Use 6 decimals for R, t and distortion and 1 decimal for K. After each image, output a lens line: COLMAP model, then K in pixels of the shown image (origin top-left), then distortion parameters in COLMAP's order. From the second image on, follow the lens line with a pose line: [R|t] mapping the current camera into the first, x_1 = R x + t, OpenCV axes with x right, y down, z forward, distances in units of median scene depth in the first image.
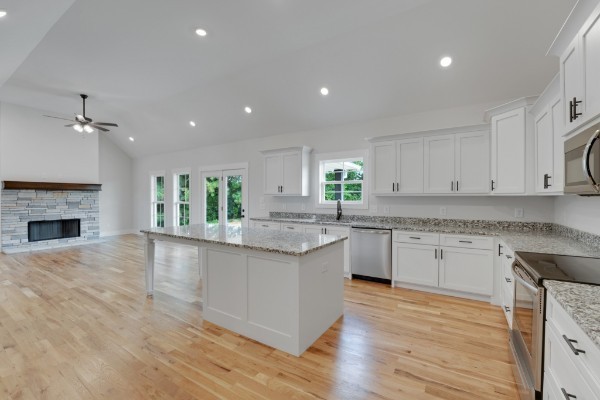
lens RADIAL K [[254.9, 0, 305.6], [0, 254.9, 197.6], [0, 0, 1]] dist [-0.006679, 0.001515]
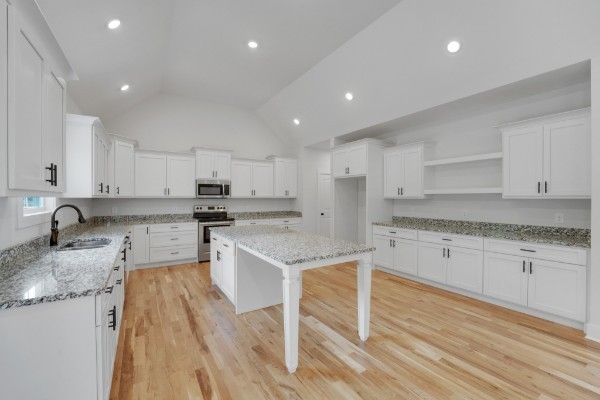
lens RADIAL K [[254.9, 0, 304.8], [0, 254.9, 202.2], [0, 0, 1]] dist [-0.006679, 0.001515]
pose [[-0.896131, -0.003609, 0.443775, -0.457129], [-0.000626, 0.999976, 0.006868, -0.003075], [-0.443789, 0.005876, -0.896112, 0.997204]]
